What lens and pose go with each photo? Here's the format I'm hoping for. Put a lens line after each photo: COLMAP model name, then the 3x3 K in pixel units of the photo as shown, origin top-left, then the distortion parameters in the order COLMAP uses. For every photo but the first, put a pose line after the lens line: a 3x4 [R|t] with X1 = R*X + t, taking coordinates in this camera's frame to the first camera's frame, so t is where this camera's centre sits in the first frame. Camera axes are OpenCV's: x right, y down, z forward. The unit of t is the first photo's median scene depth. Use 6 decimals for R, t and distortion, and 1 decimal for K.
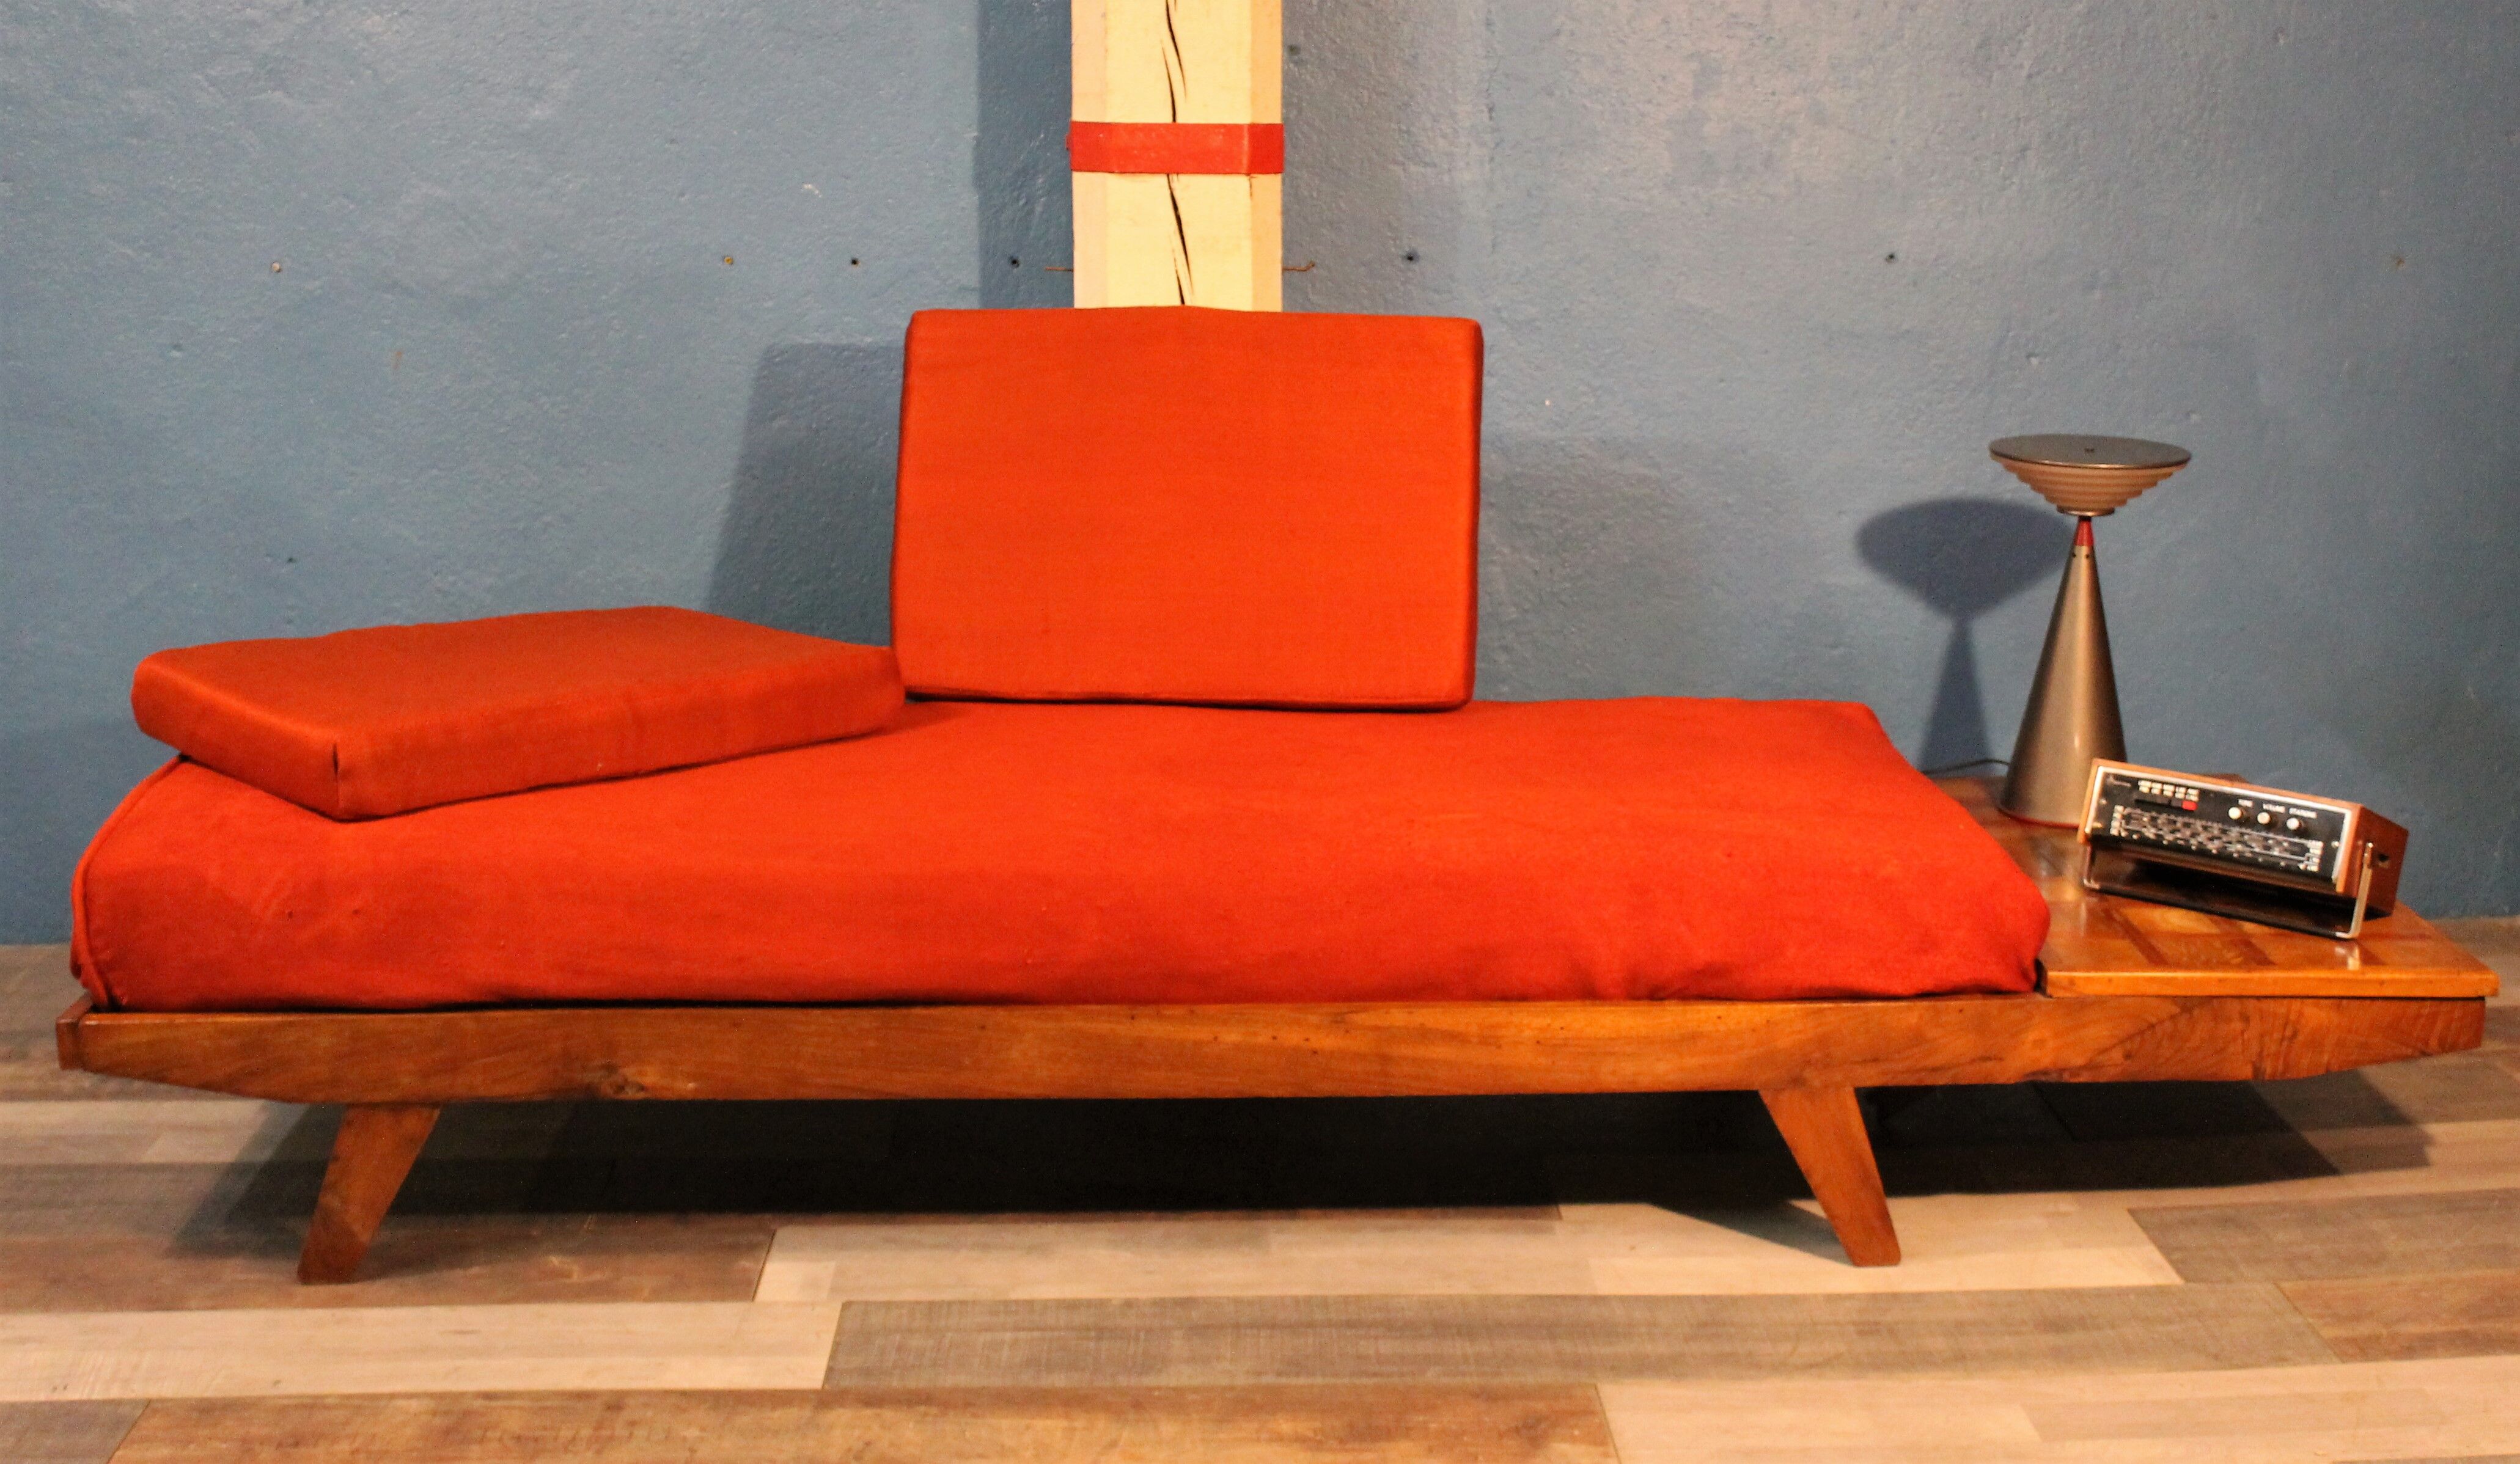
lens RADIAL K [[2968.9, 0, 1260.1], [0, 2968.9, 694.0], [0, 0, 1]] dist [-0.077426, 0.032924]
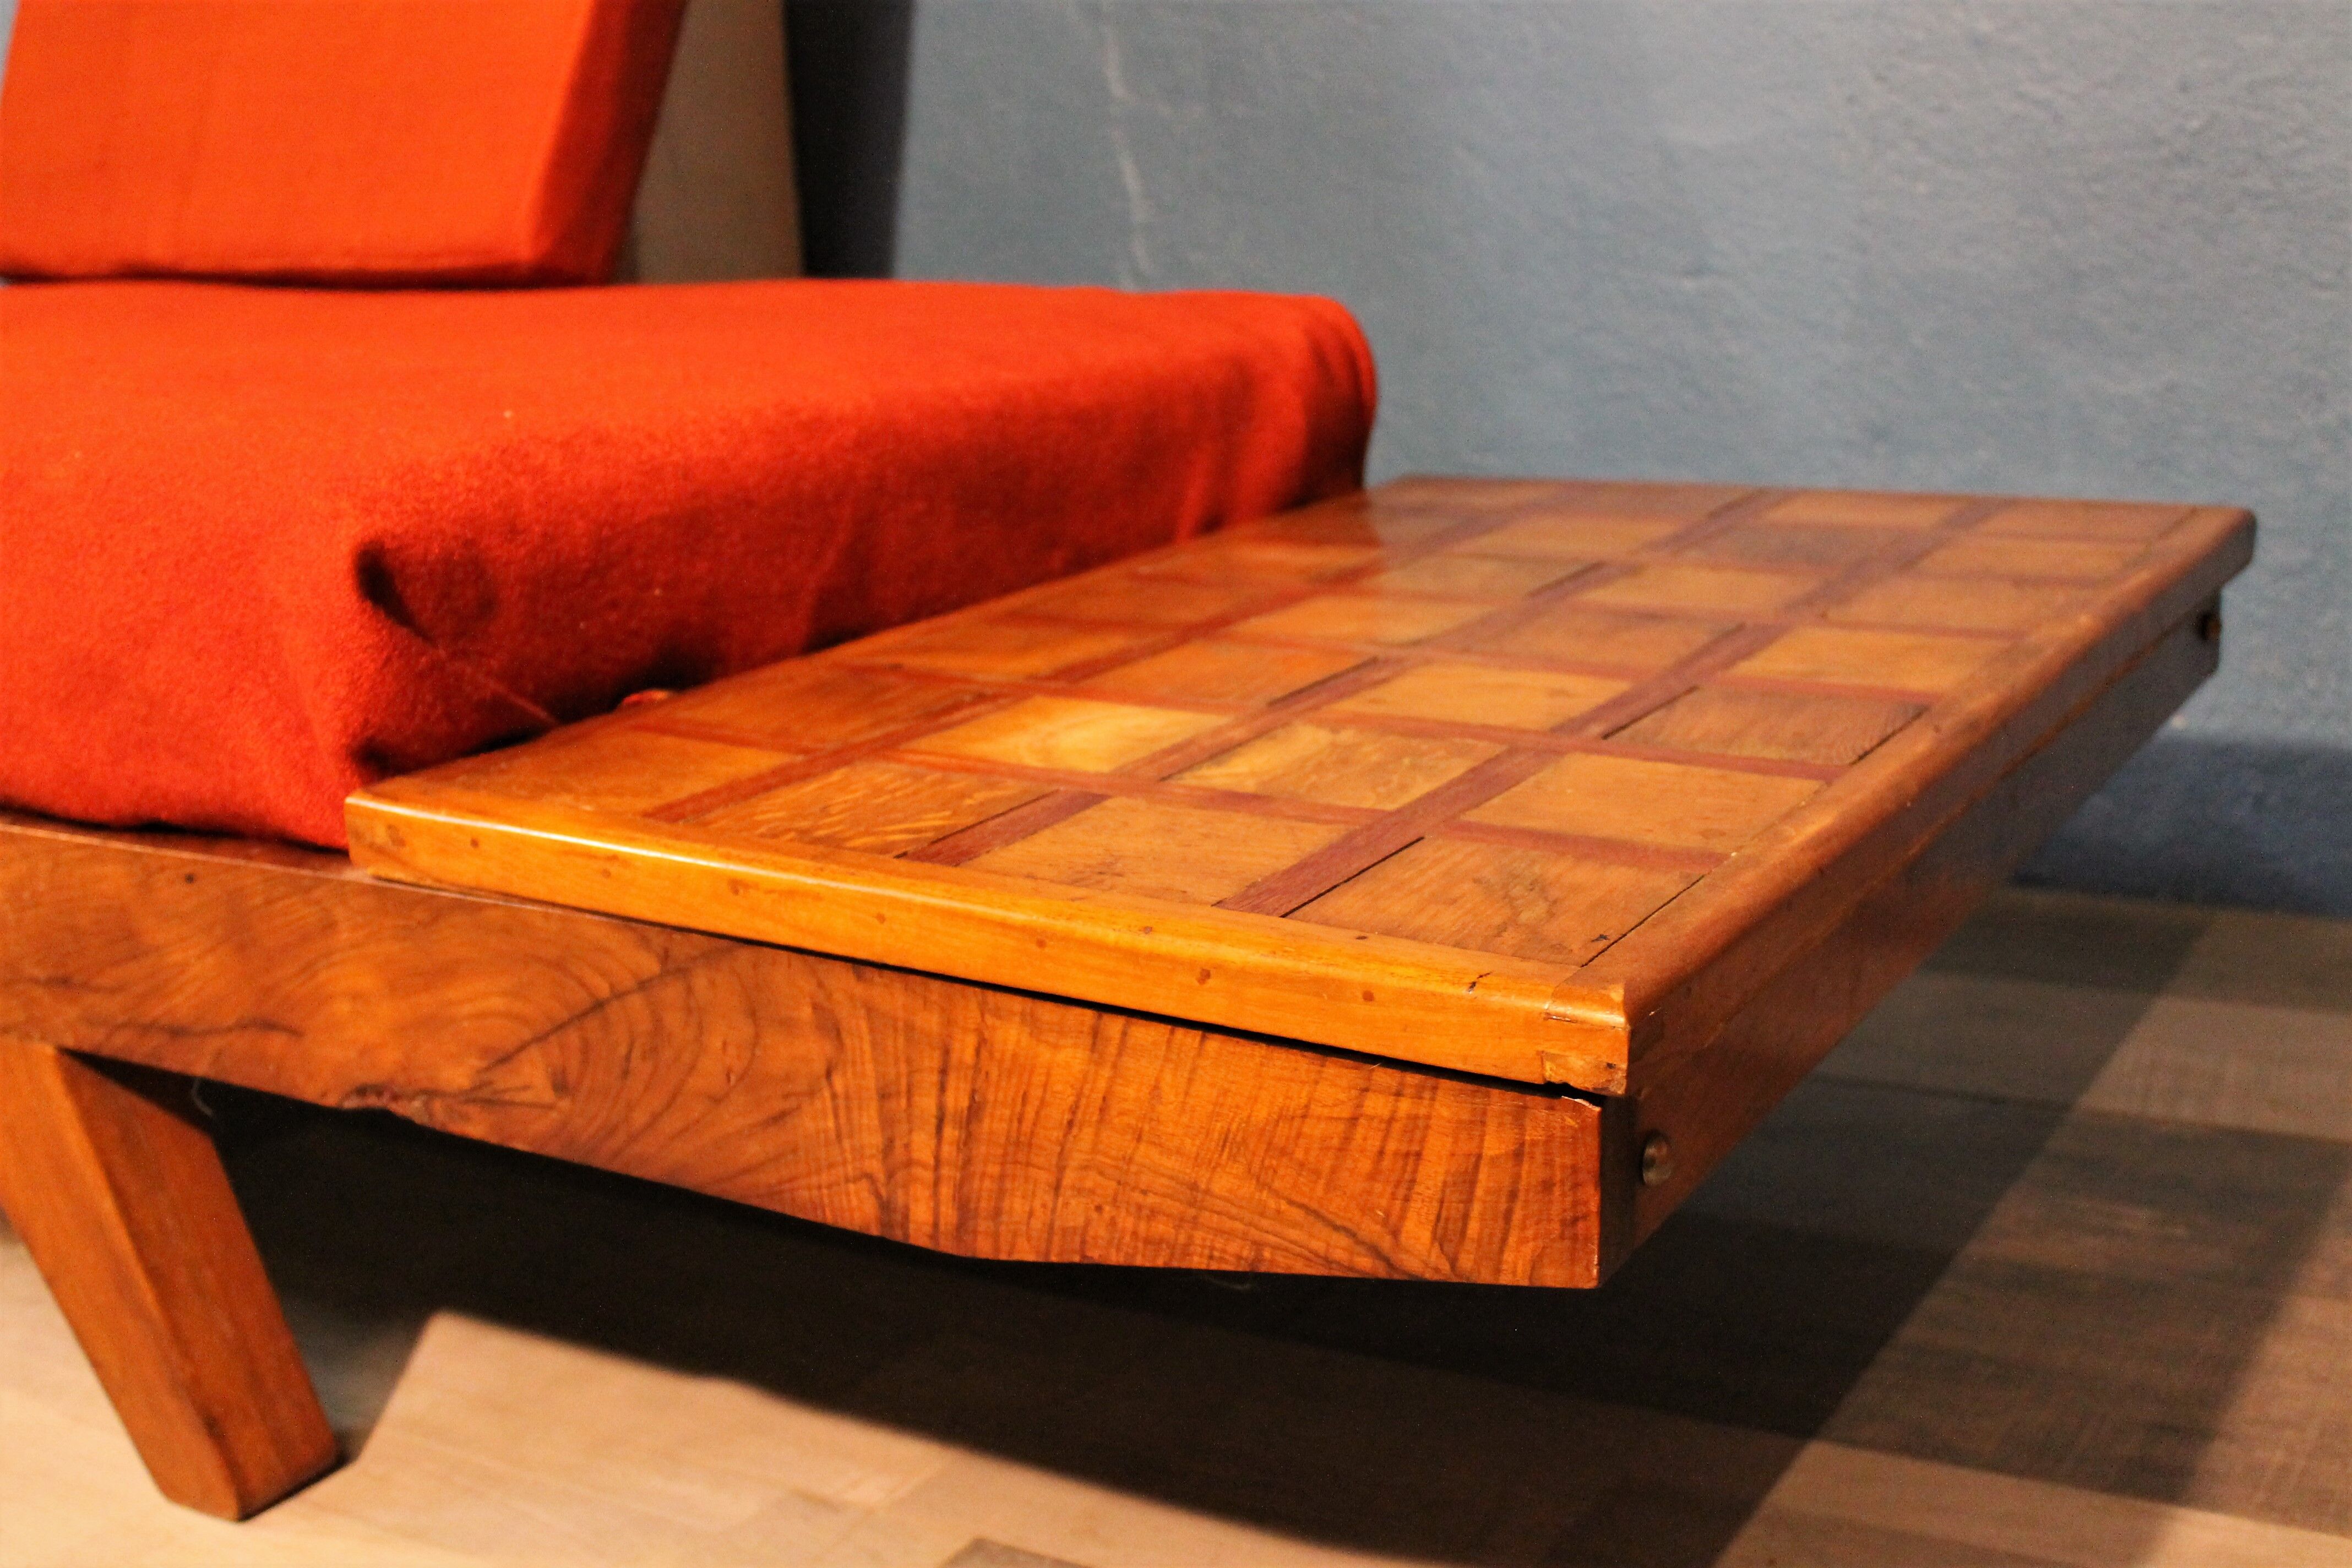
lens RADIAL K [[2662.8, 0, 1176.0], [0, 2662.8, 784.0], [0, 0, 1]] dist [-0.073269, 0.011647]
pose [[0.841313, 0.100218, -0.531176, 0.505494], [-0.077963, 0.994885, 0.064224, 0.065708], [0.534896, -0.012620, 0.844824, 0.791270]]
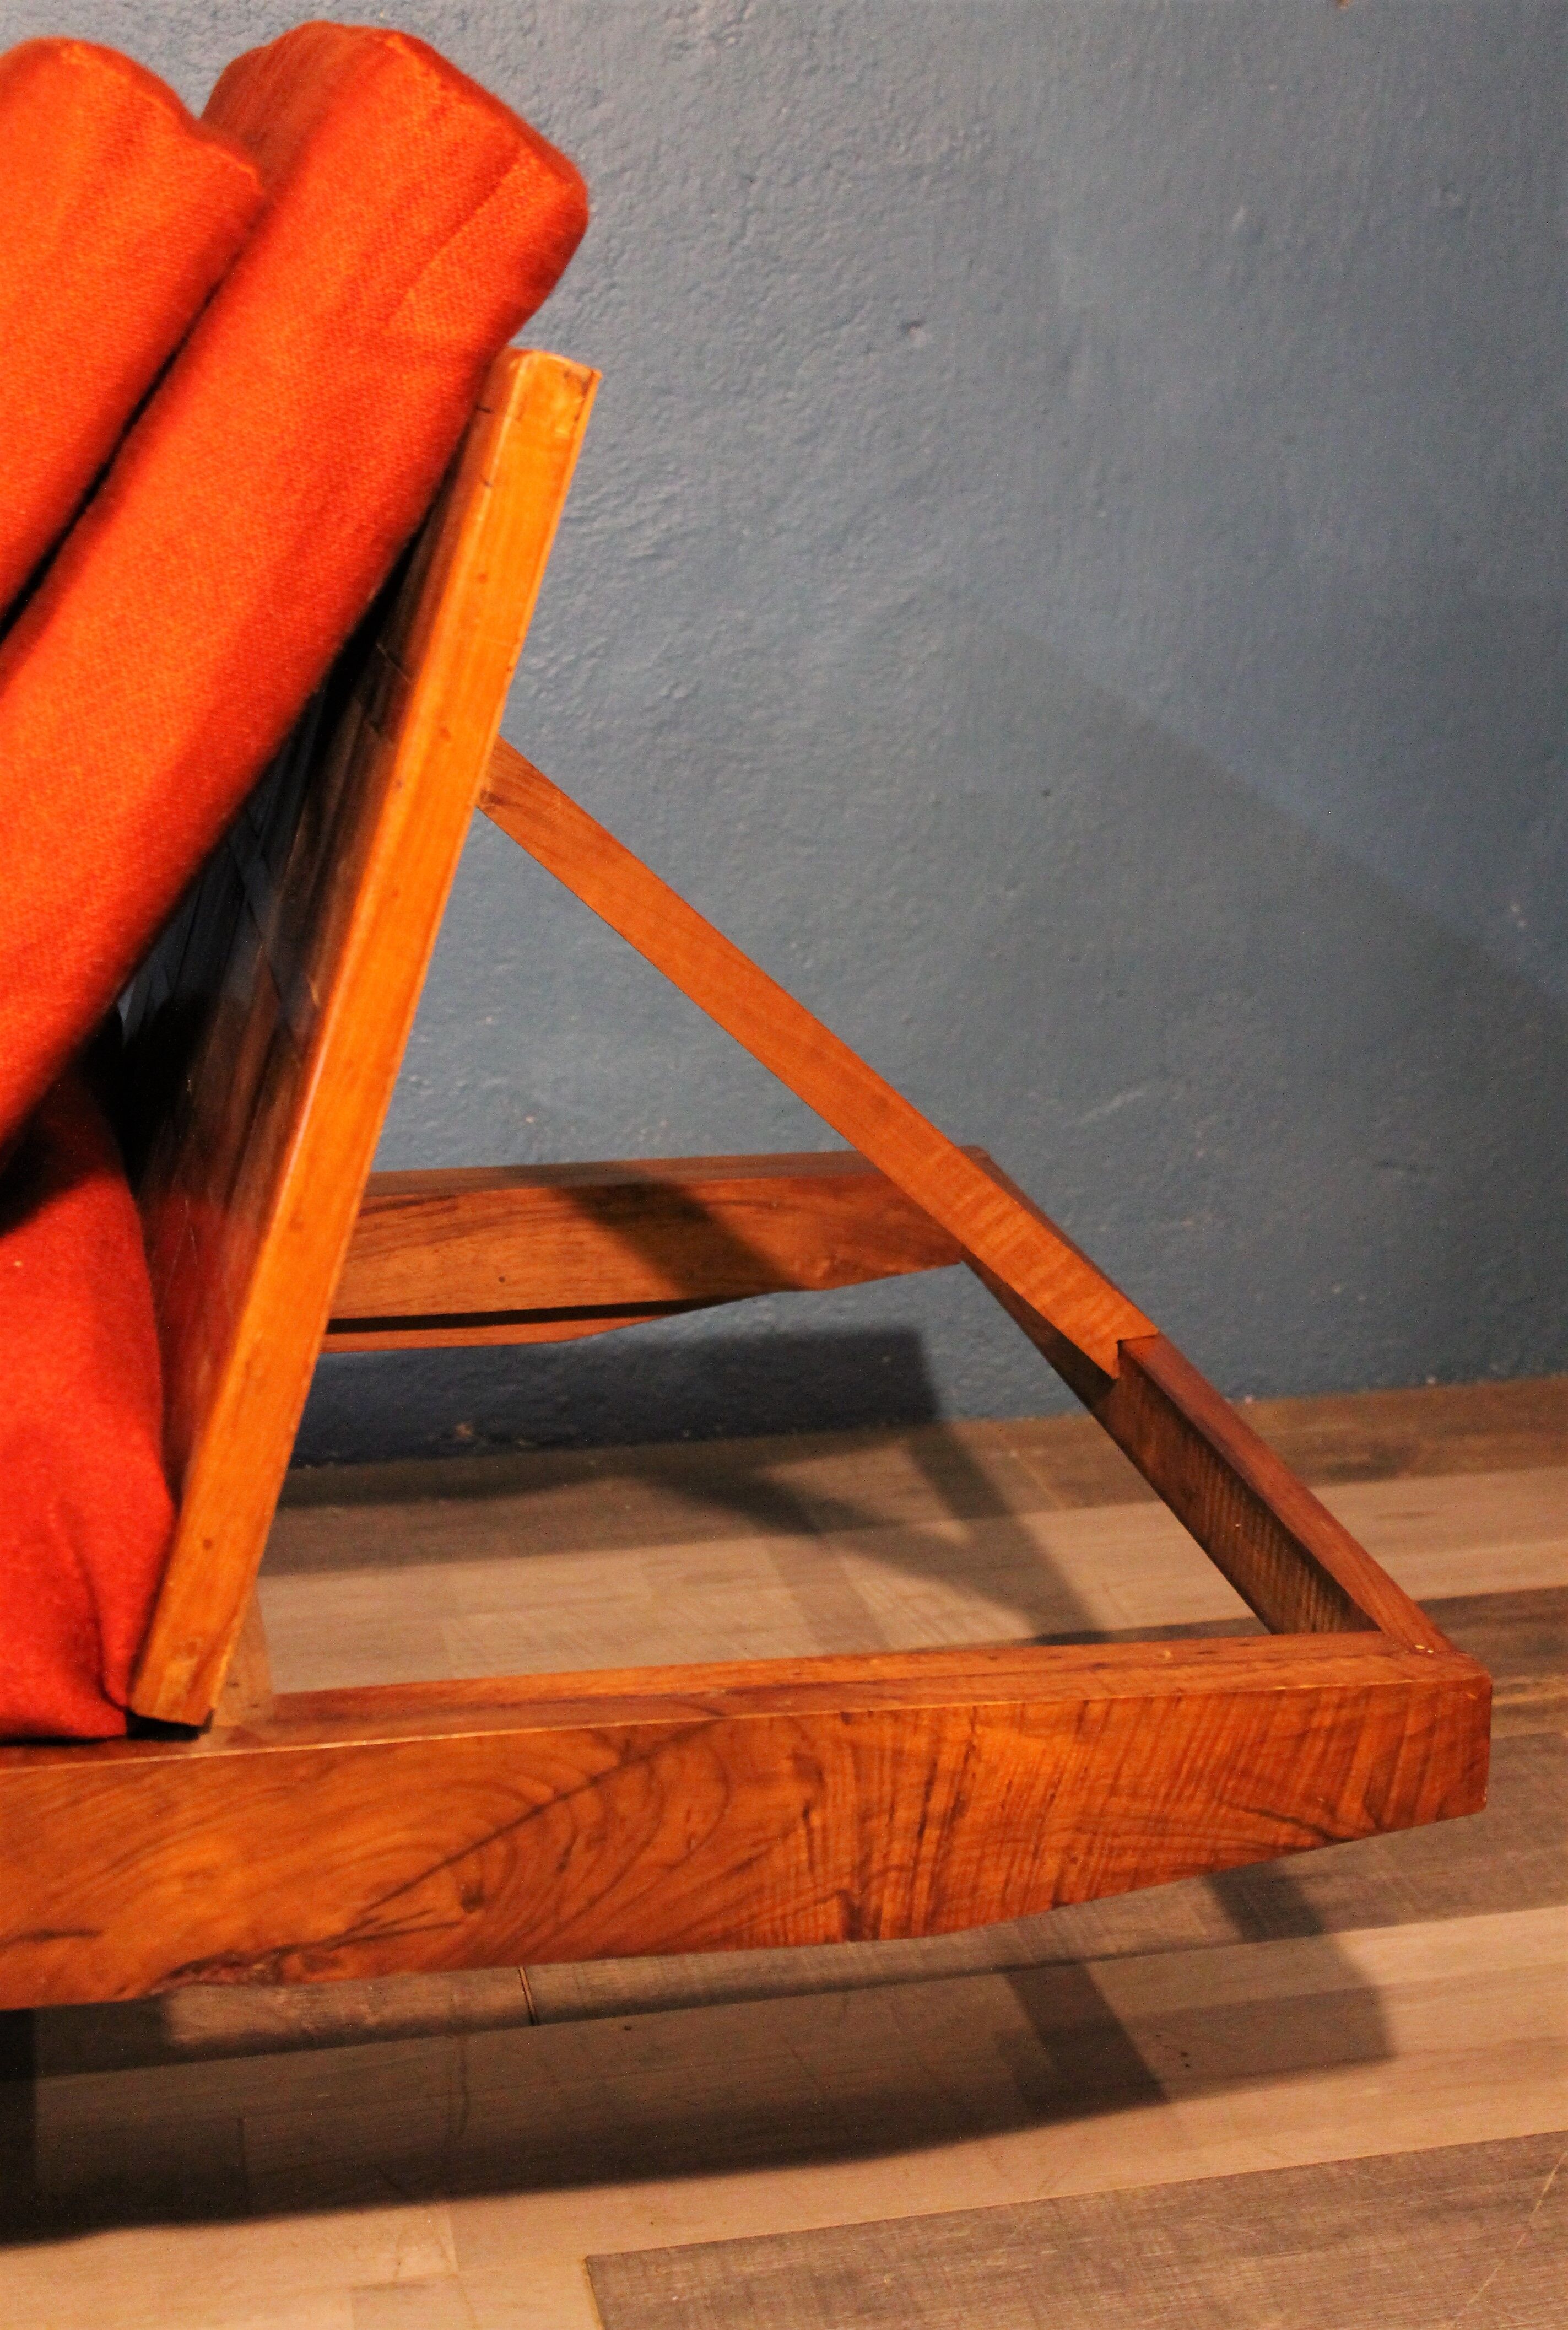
lens RADIAL K [[3636.8, 0, 784.0], [0, 3636.8, 1165.0], [0, 0, 1]] dist [-0.015094, -0.007448]
pose [[0.985570, -0.034440, 0.165730, 0.263781], [0.030325, 0.999167, 0.027301, 0.027787], [-0.166532, -0.021881, 0.985793, 0.583400]]
